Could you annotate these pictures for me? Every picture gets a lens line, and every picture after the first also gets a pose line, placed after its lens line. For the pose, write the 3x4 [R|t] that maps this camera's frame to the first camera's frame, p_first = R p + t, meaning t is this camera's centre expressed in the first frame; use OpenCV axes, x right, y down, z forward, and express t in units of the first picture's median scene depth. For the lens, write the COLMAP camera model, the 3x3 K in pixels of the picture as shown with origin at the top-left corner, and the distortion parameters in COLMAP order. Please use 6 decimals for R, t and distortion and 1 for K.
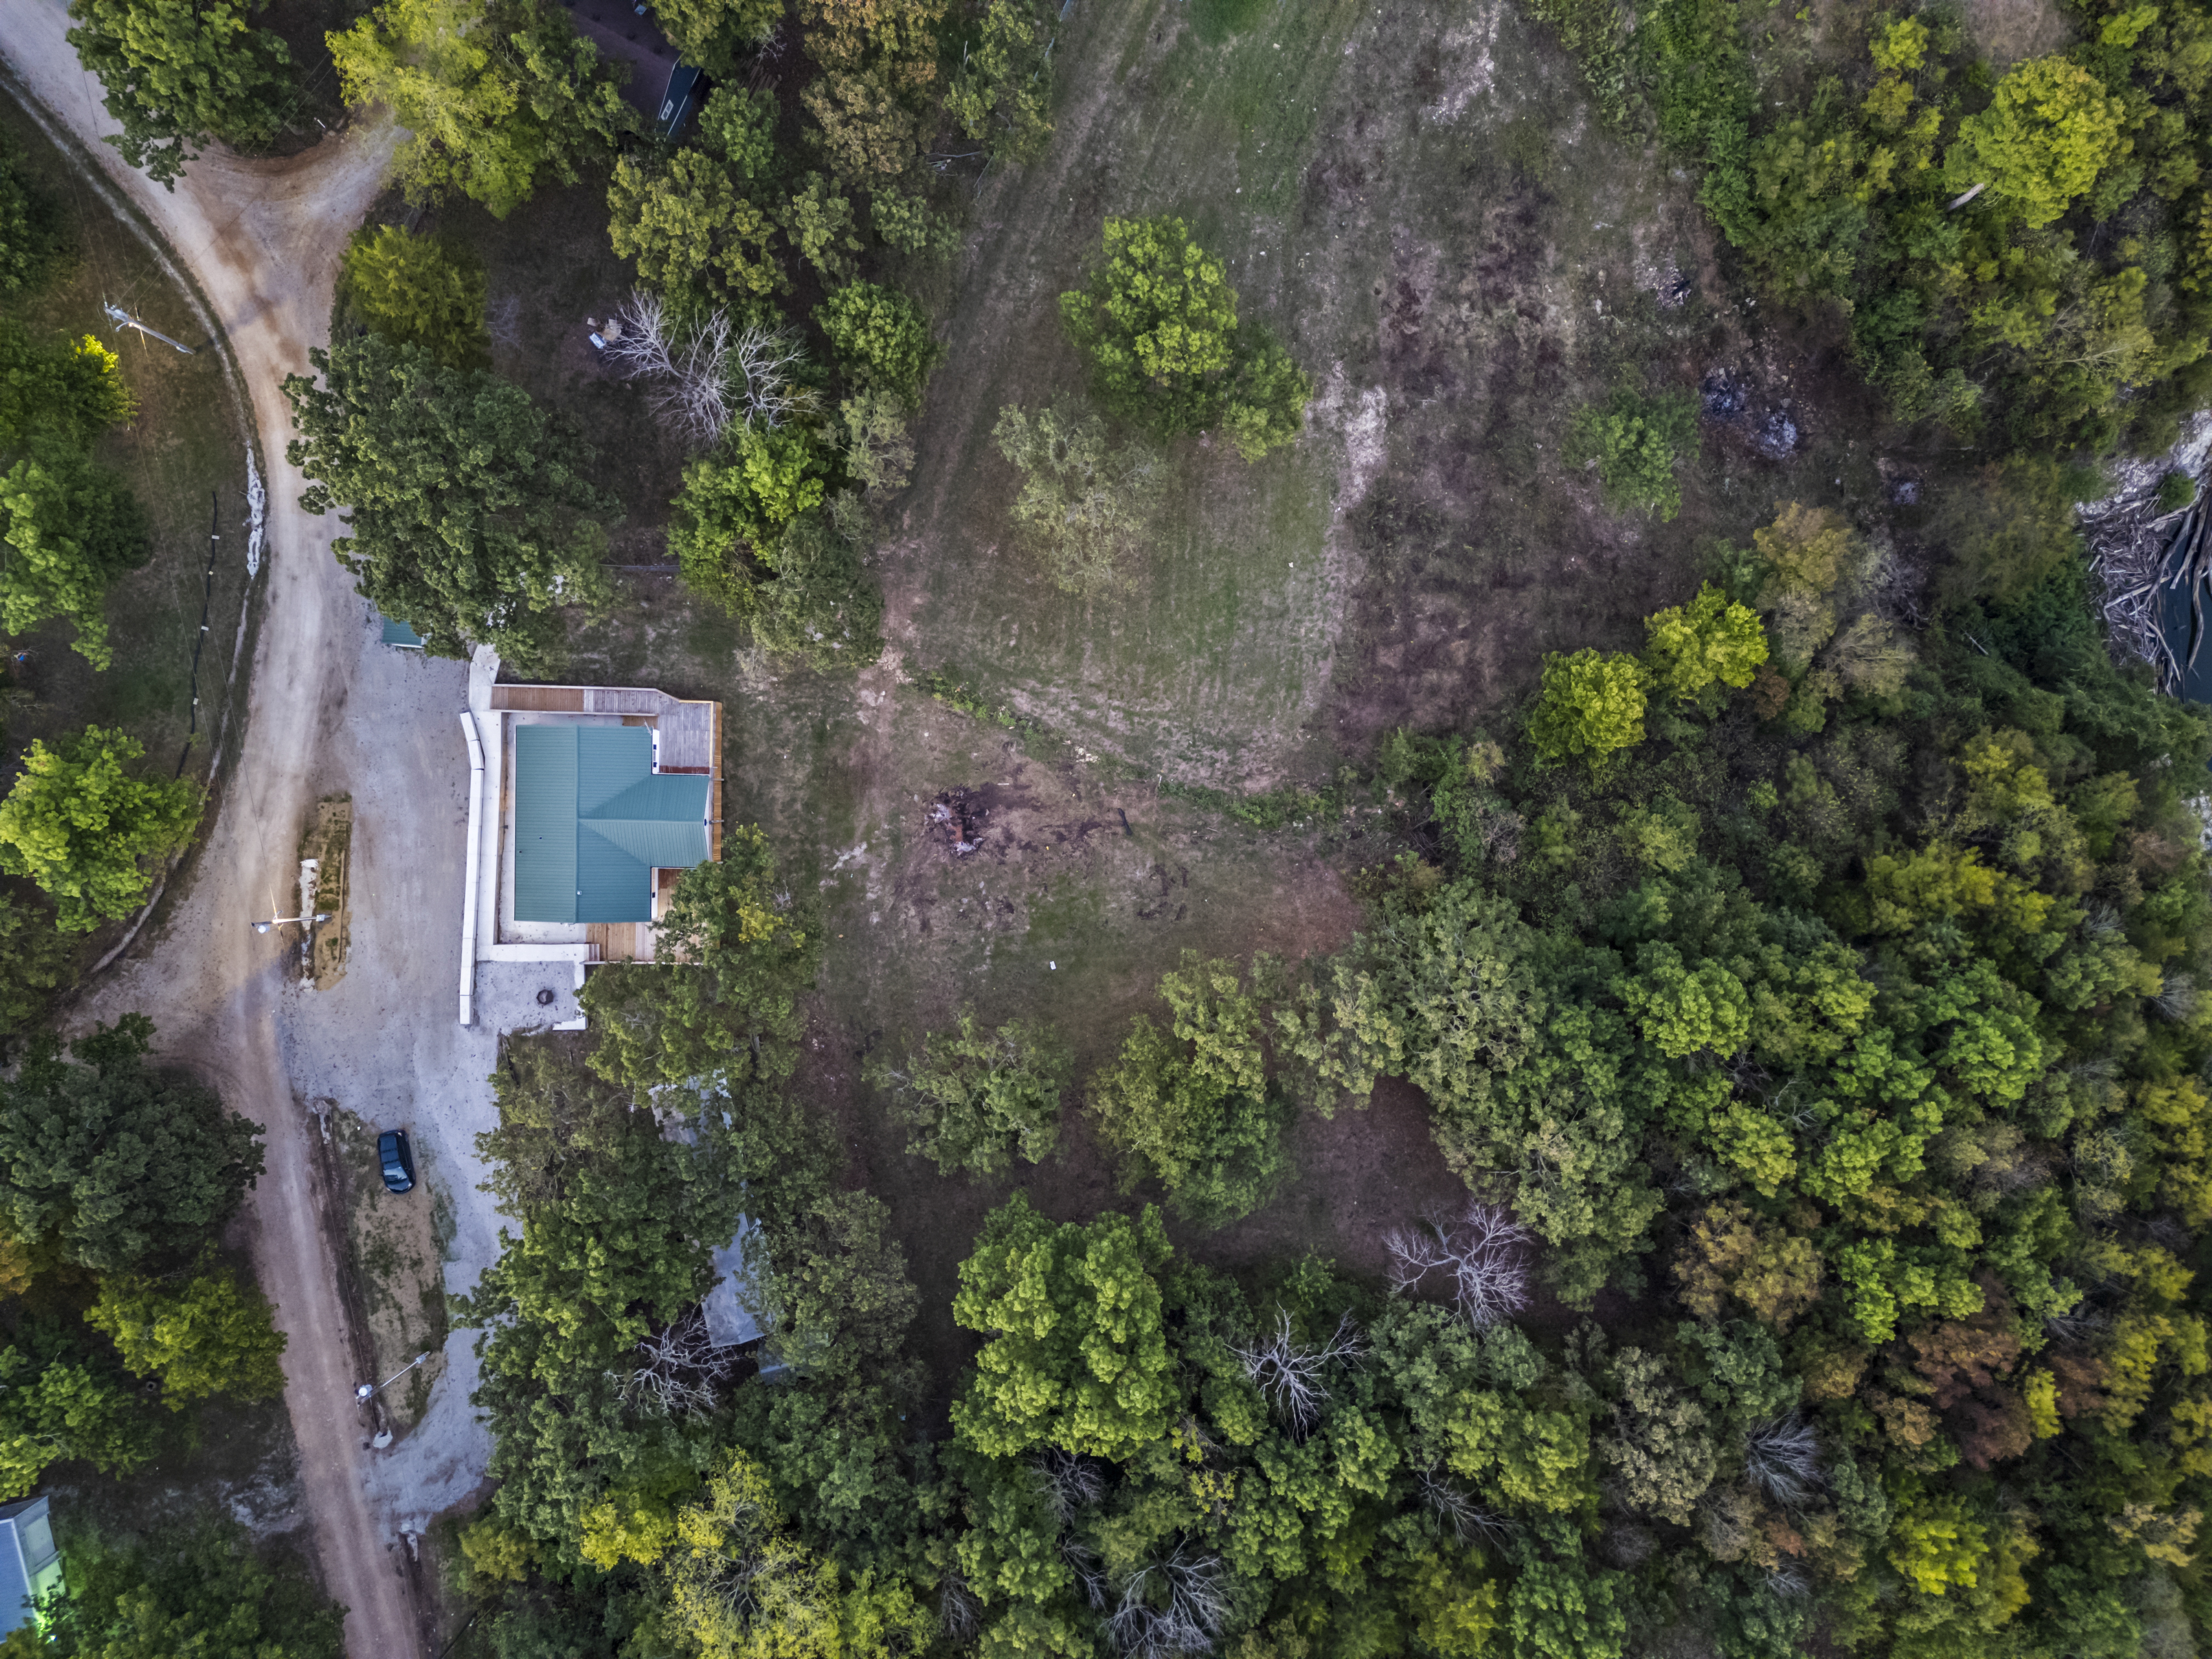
lens RADIAL K [[1553.0, 0, 1104.7], [0, 1553.0, 820.5], [0, 0, 1]] dist [0.063690, -0.054066]
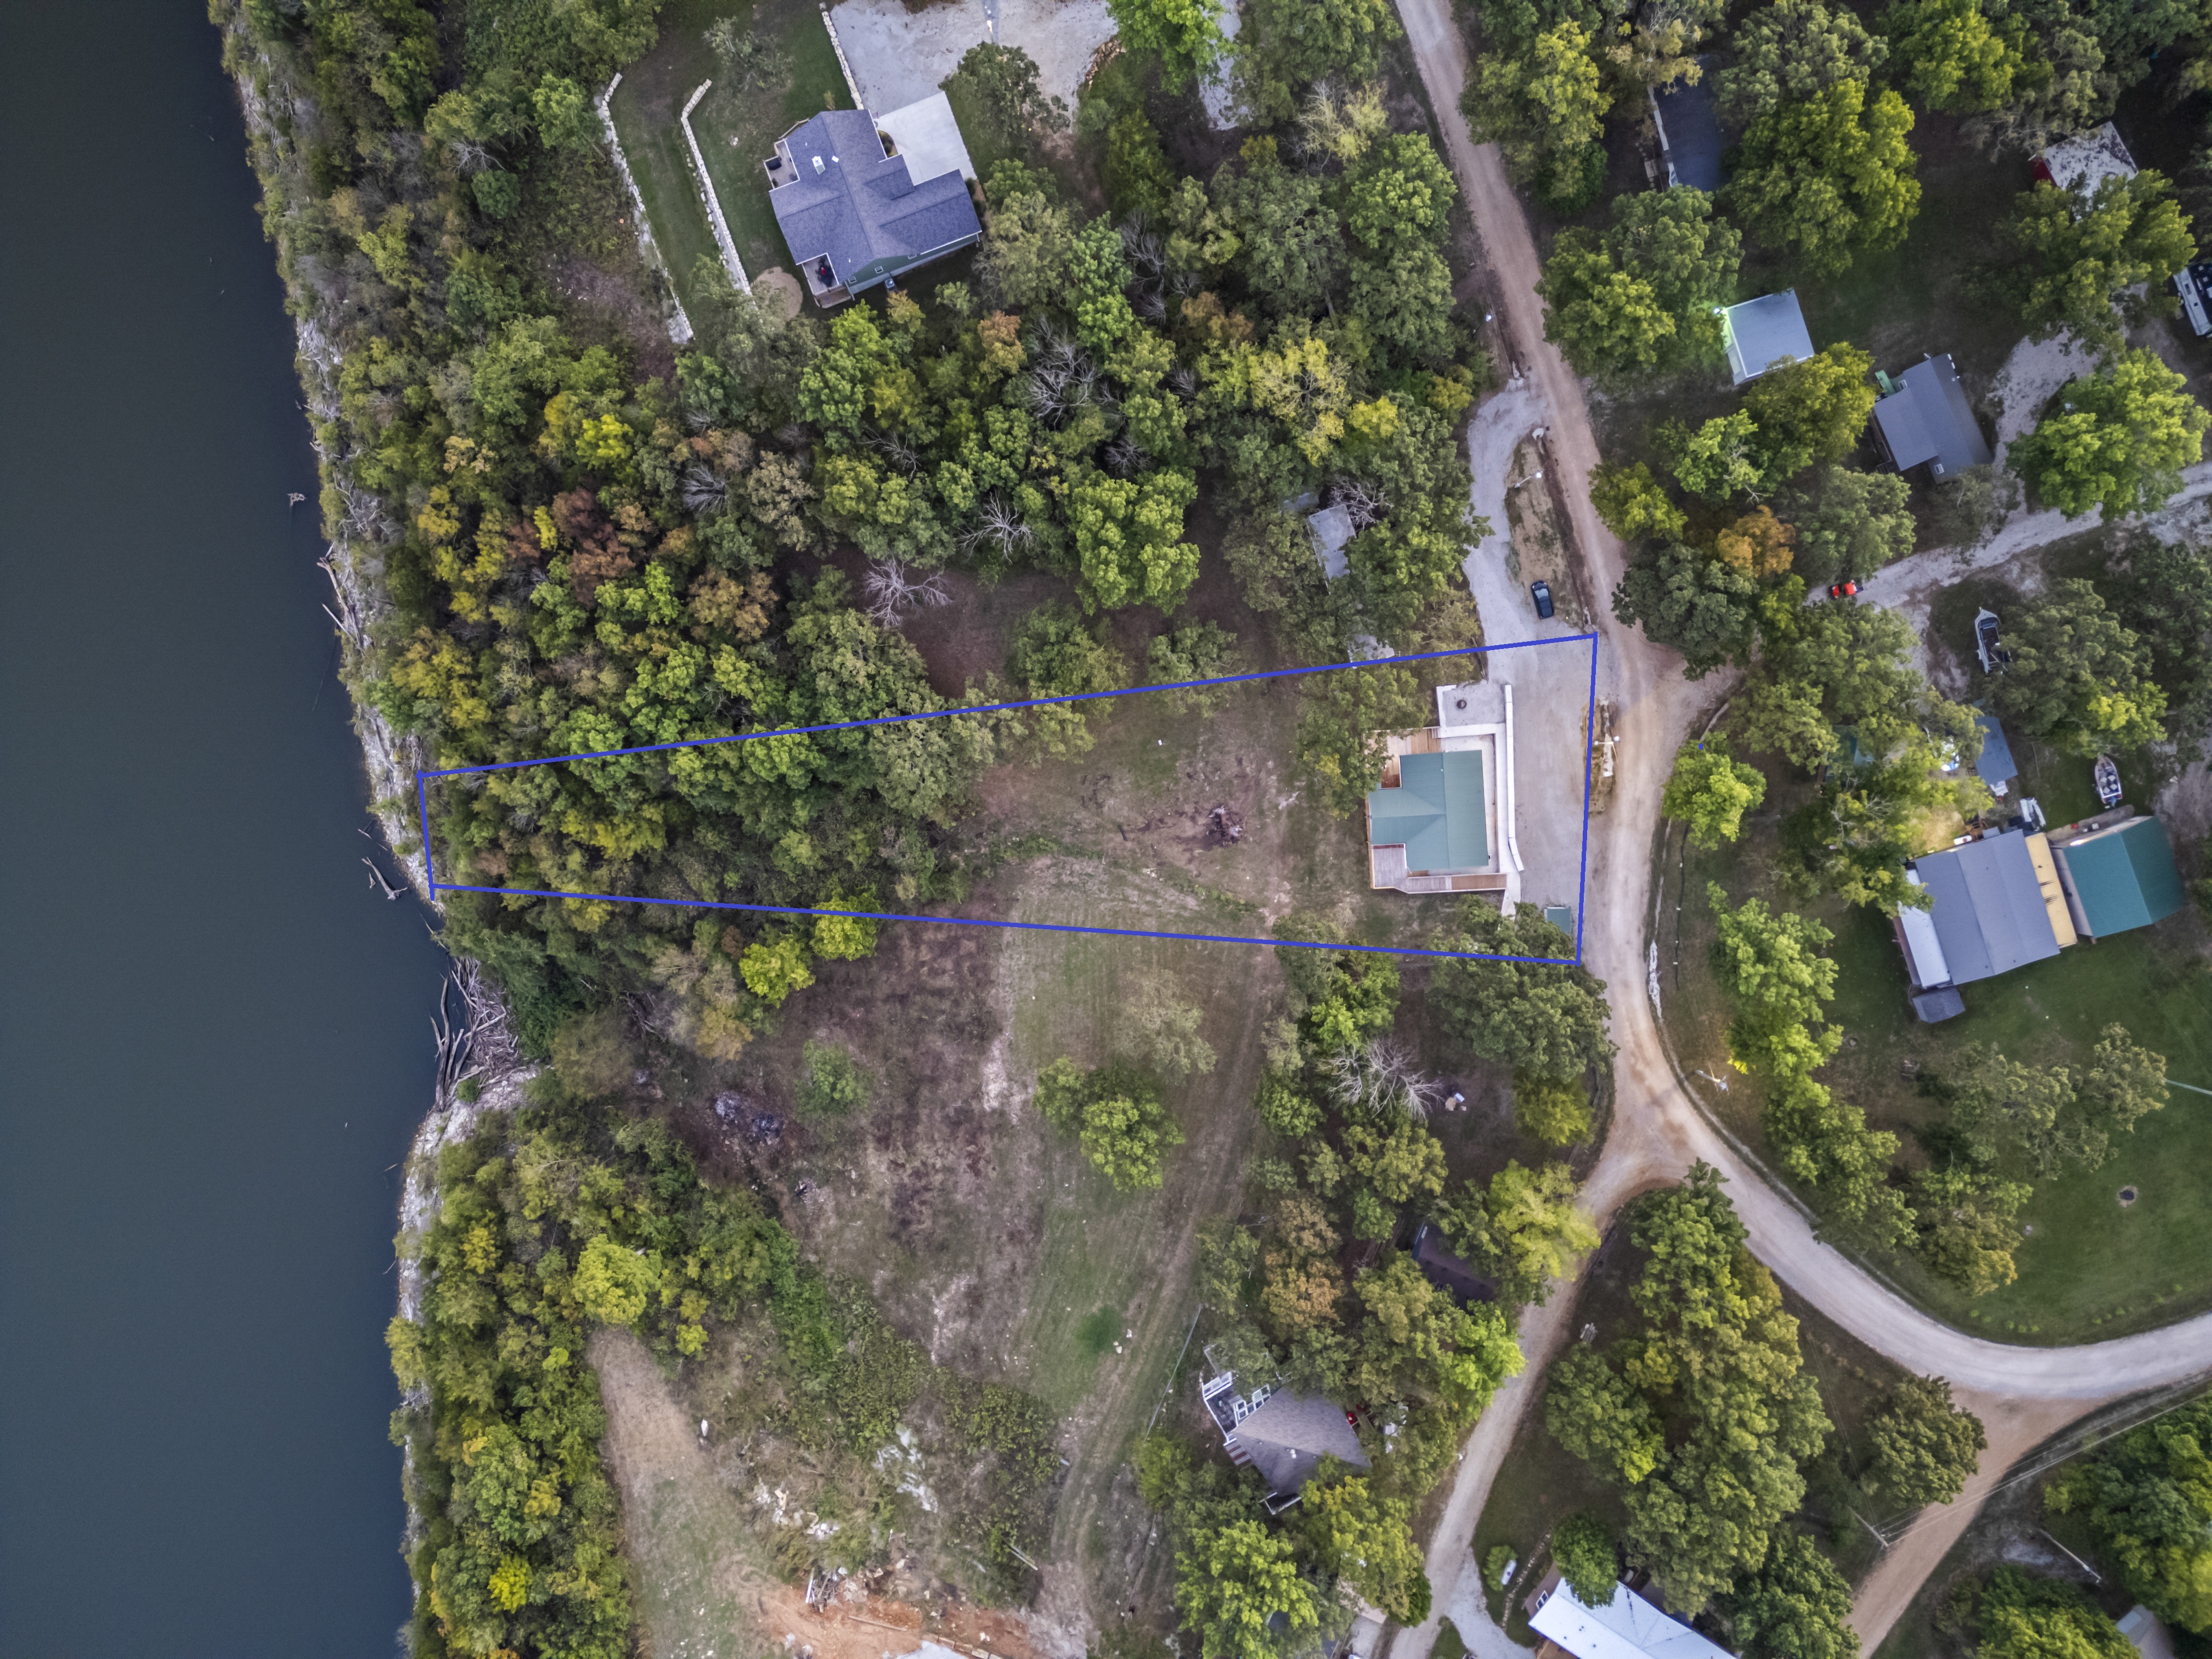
lens RADIAL K [[1553.0, 0, 1104.7], [0, 1553.0, 820.5], [0, 0, 1]] dist [0.063690, -0.054066]
pose [[-0.996641, 0.077573, 0.026270, -0.012571], [-0.078247, -0.996603, -0.025678, 0.062260], [0.024189, -0.027647, 0.999325, -0.674846]]
